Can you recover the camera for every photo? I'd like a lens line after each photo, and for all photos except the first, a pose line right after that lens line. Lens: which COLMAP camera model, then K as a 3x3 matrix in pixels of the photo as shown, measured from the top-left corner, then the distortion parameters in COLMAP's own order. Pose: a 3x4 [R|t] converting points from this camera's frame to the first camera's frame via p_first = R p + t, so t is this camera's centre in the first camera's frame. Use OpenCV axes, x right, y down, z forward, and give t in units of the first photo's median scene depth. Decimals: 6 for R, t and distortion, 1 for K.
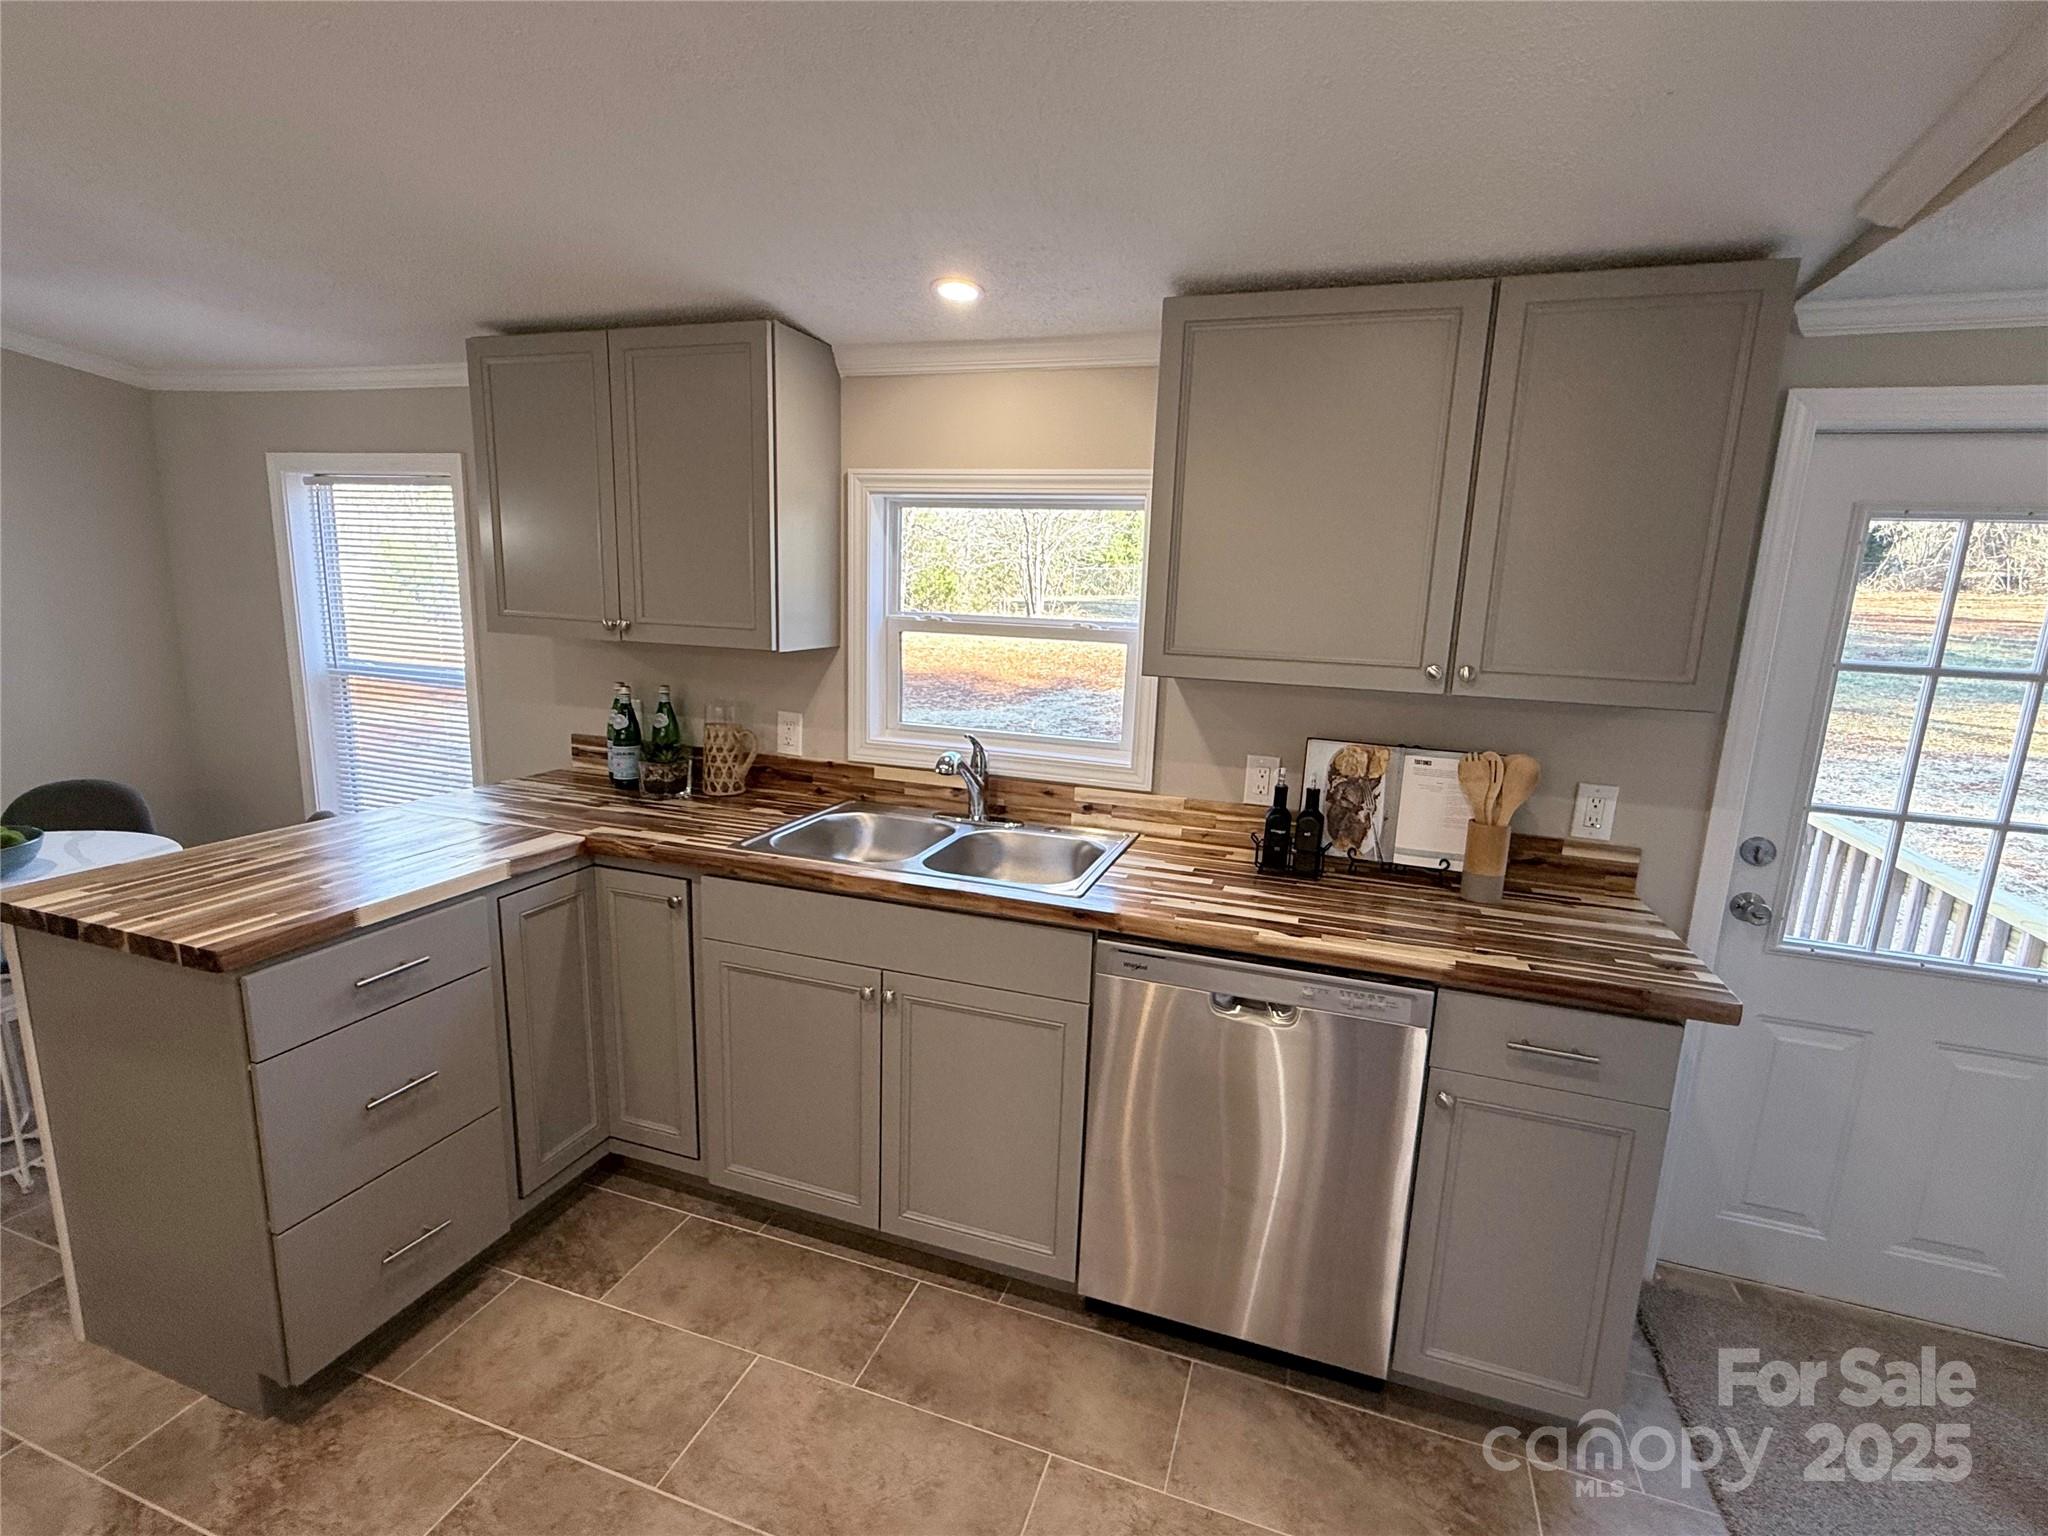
lens RADIAL K [[950.2, 0, 1025.9], [0, 950.2, 771.1], [0, 0, 1]] dist [-0.001269, 0.000258]
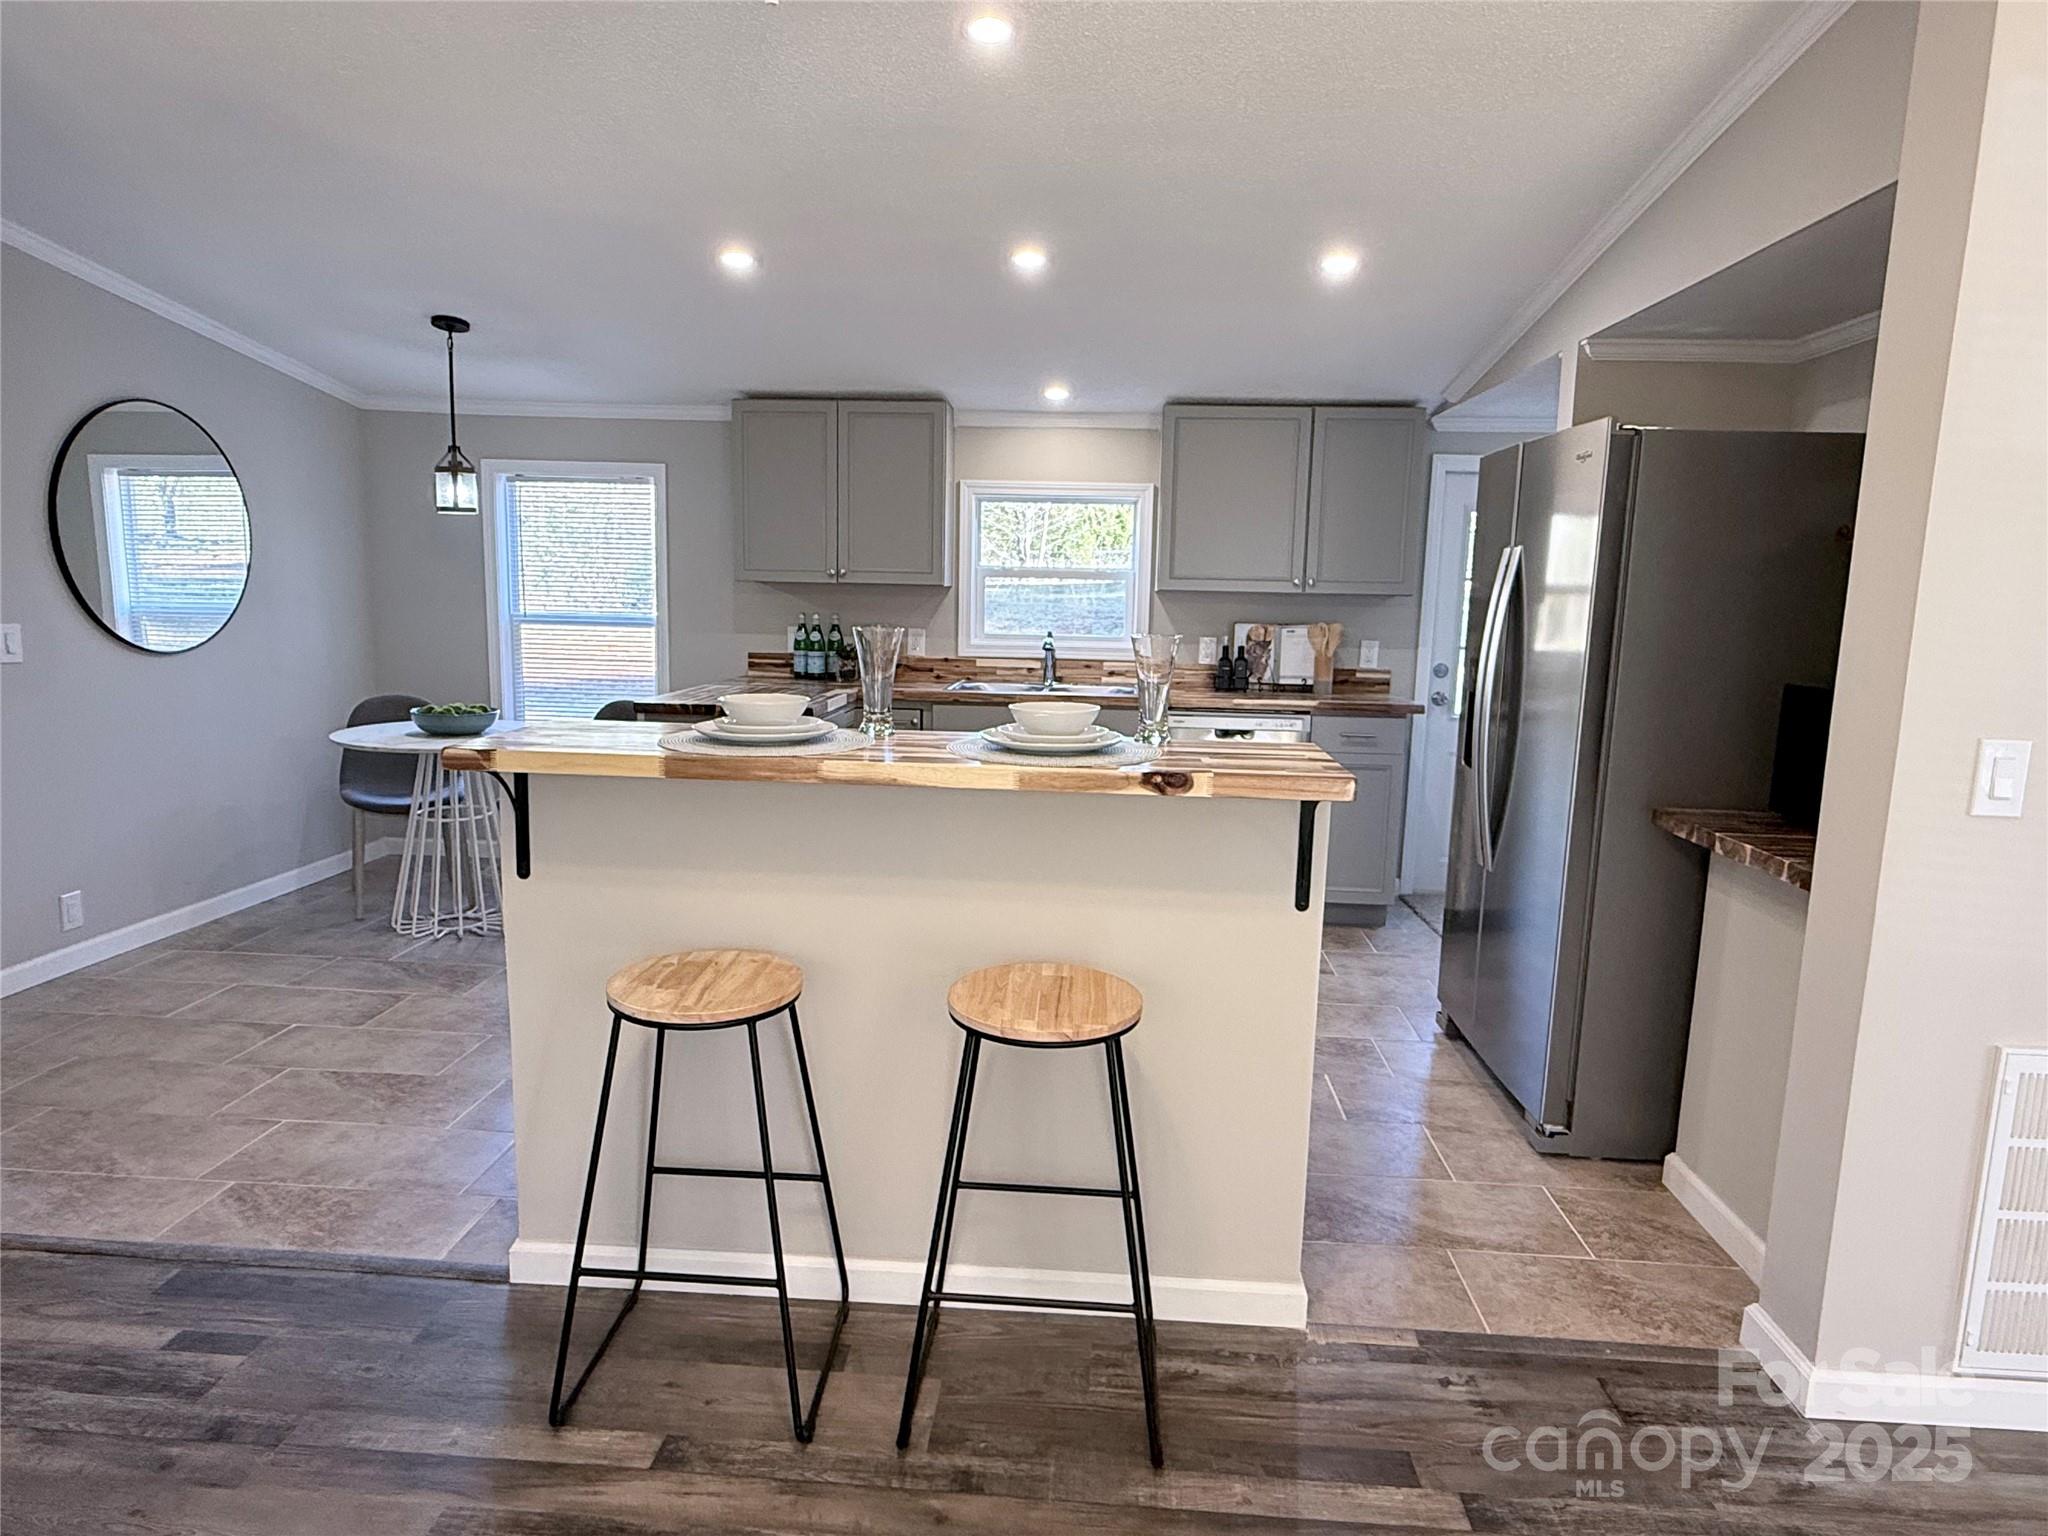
lens RADIAL K [[1209.2, 0, 1031.5], [0, 1209.2, 774.1], [0, 0, 1]] dist [-0.003190, -0.000655]
pose [[0.964736, -0.052388, 0.257955, -0.768131], [0.062211, 0.997610, -0.030061, 0.327025], [-0.255764, 0.045049, 0.965689, -1.284340]]
